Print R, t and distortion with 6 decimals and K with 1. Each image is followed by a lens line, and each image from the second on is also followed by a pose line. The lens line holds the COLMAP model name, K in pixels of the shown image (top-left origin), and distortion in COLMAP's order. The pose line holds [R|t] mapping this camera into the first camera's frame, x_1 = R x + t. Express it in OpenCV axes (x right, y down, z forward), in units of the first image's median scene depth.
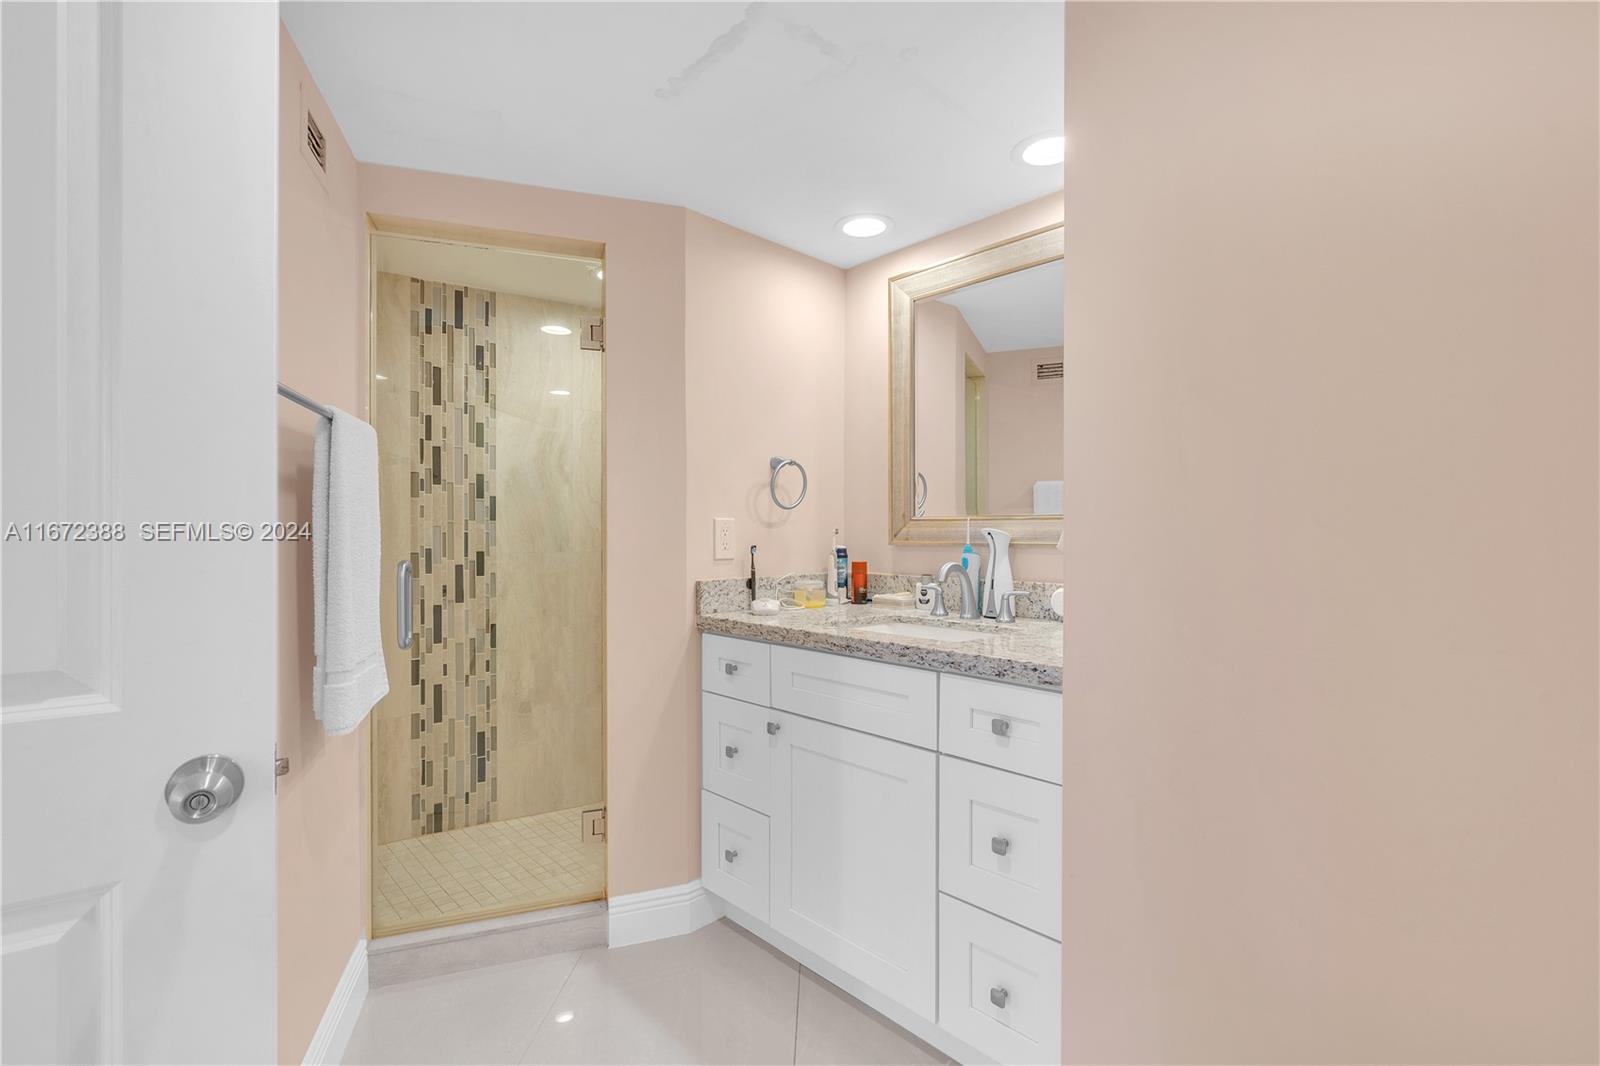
lens RADIAL K [[724.0, 0, 797.0], [0, 724.0, 528.8], [0, 0, 1]] dist [0.003550, 0.001231]
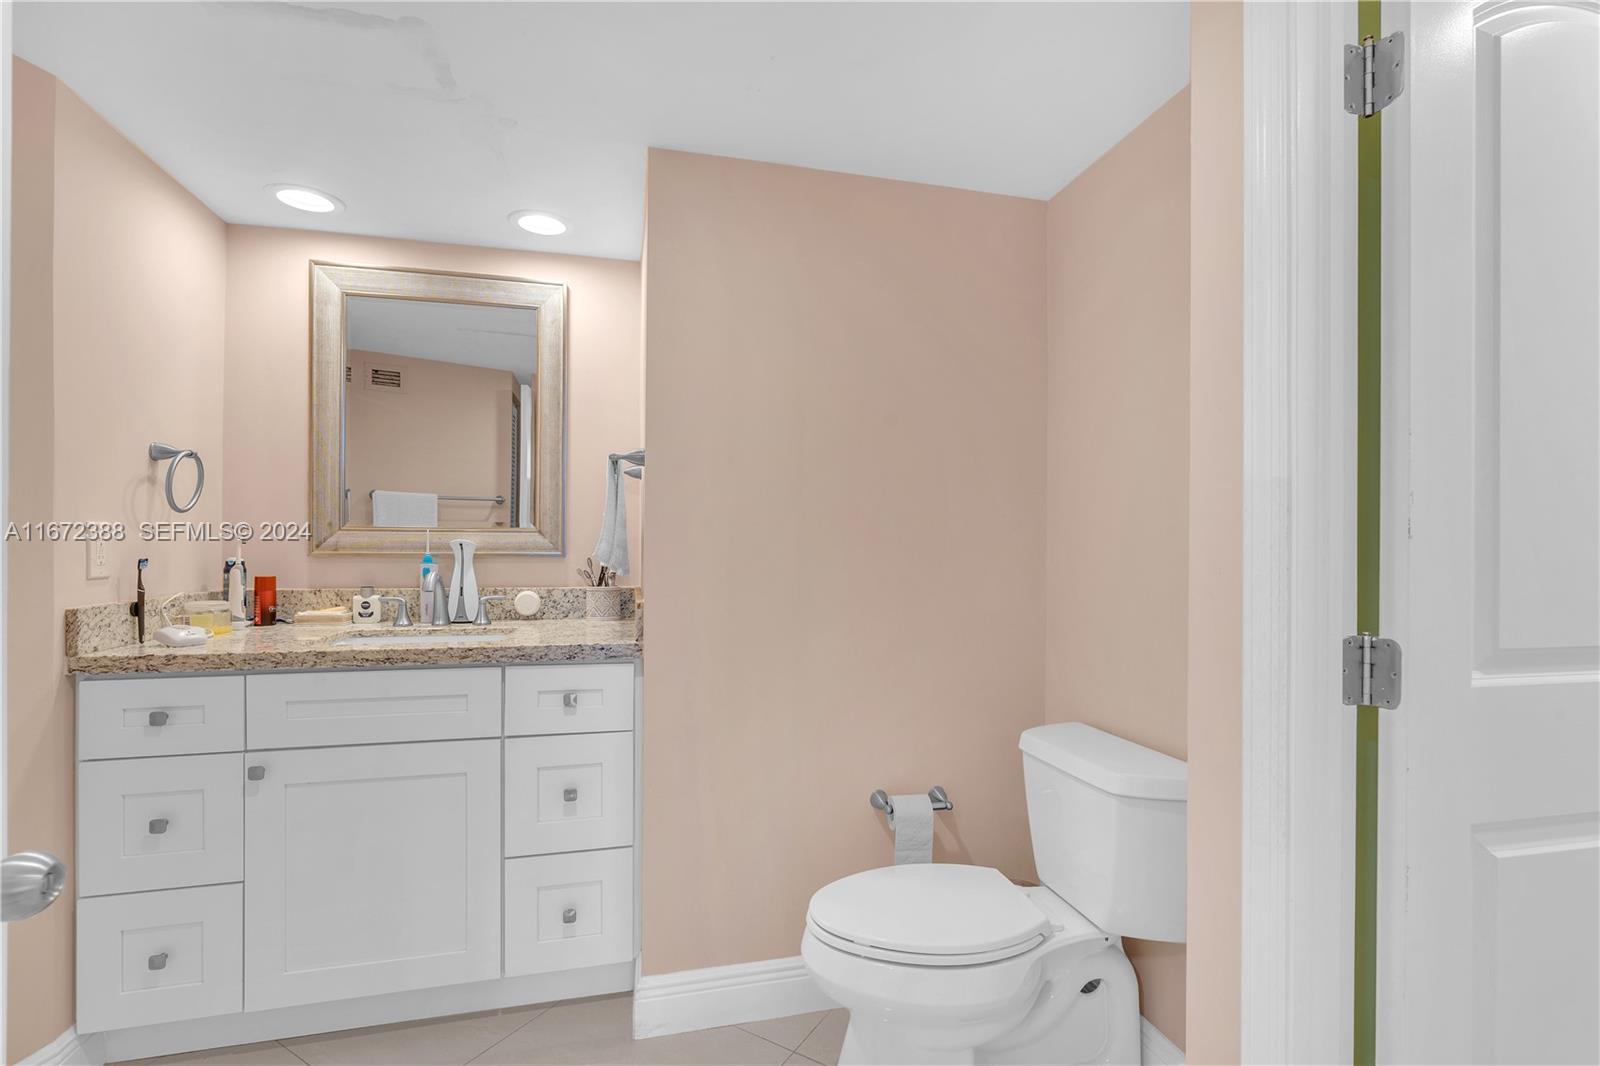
lens RADIAL K [[724.0, 0, 814.6], [0, 724.0, 538.6], [0, 0, 1]] dist [0.003550, 0.001231]
pose [[0.495439, 0.011319, 0.868569, -0.395151], [-0.010833, 0.999918, -0.006852, -0.000289], [-0.868575, -0.006014, 0.495521, 0.010810]]
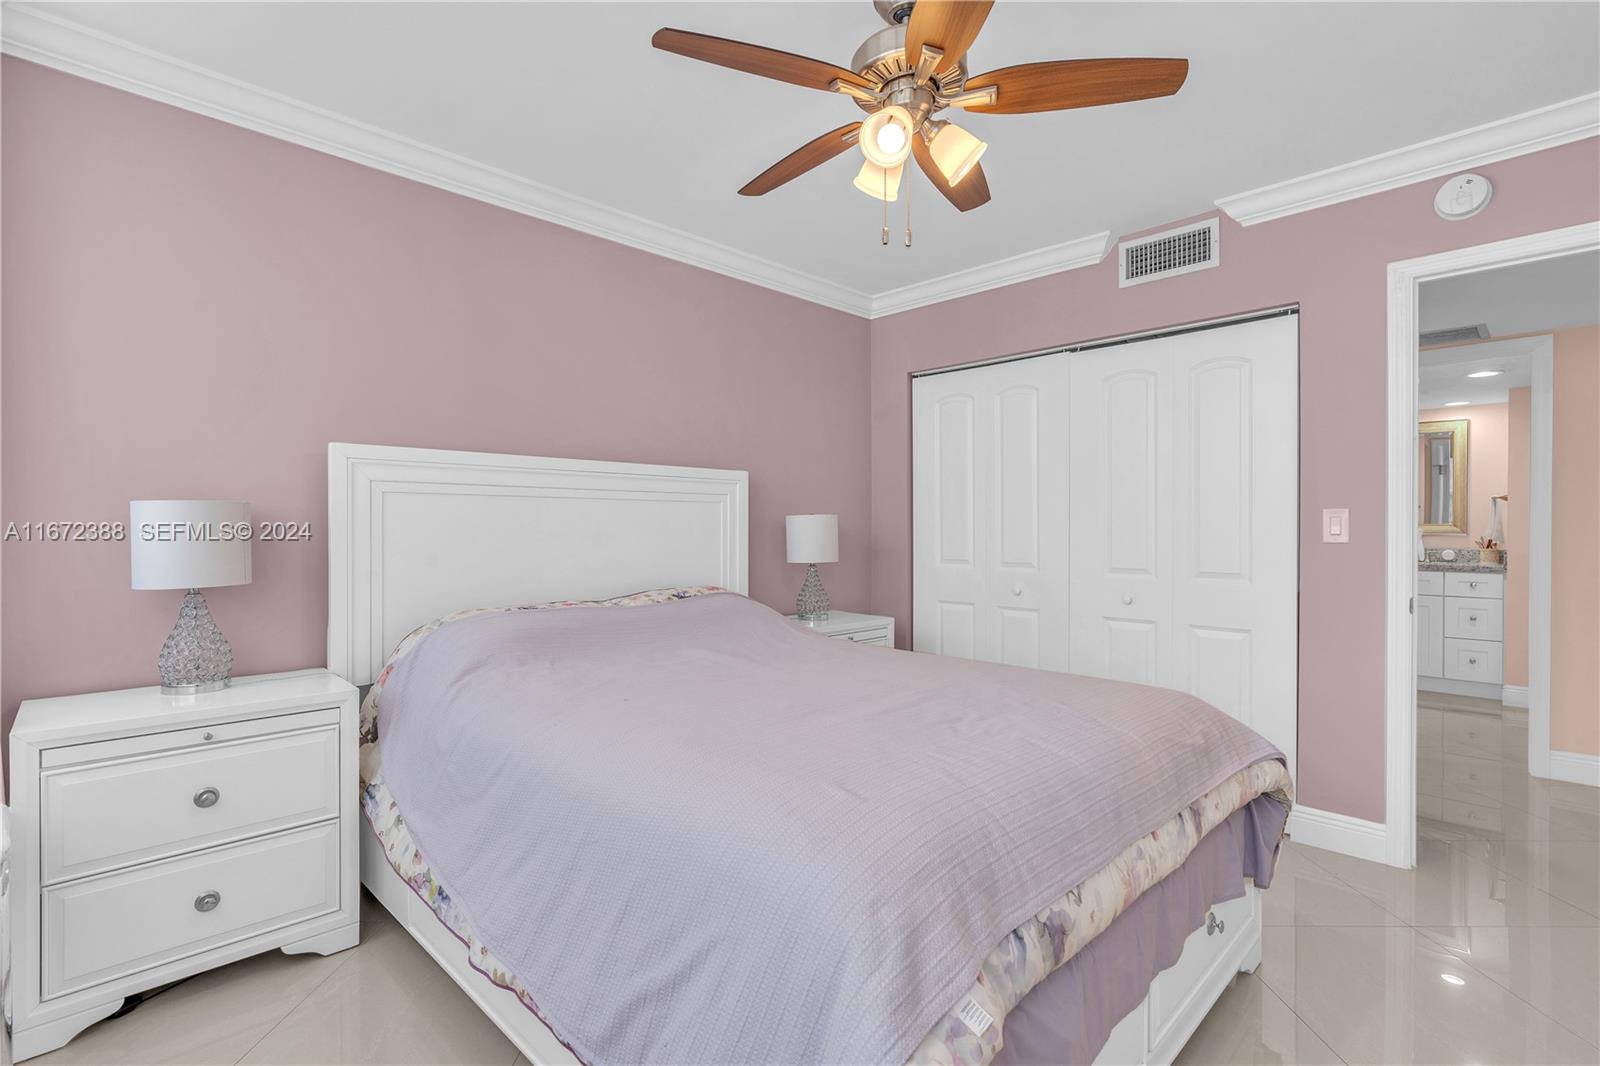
lens RADIAL K [[780.7, 0, 806.9], [0, 780.7, 531.0], [0, 0, 1]] dist [0.012409, -0.000154]
pose [[0.999061, 0.007069, 0.042743, -2.037860], [-0.007203, 0.999970, 0.002980, 0.015478], [-0.042720, -0.003285, 0.999082, -1.749449]]
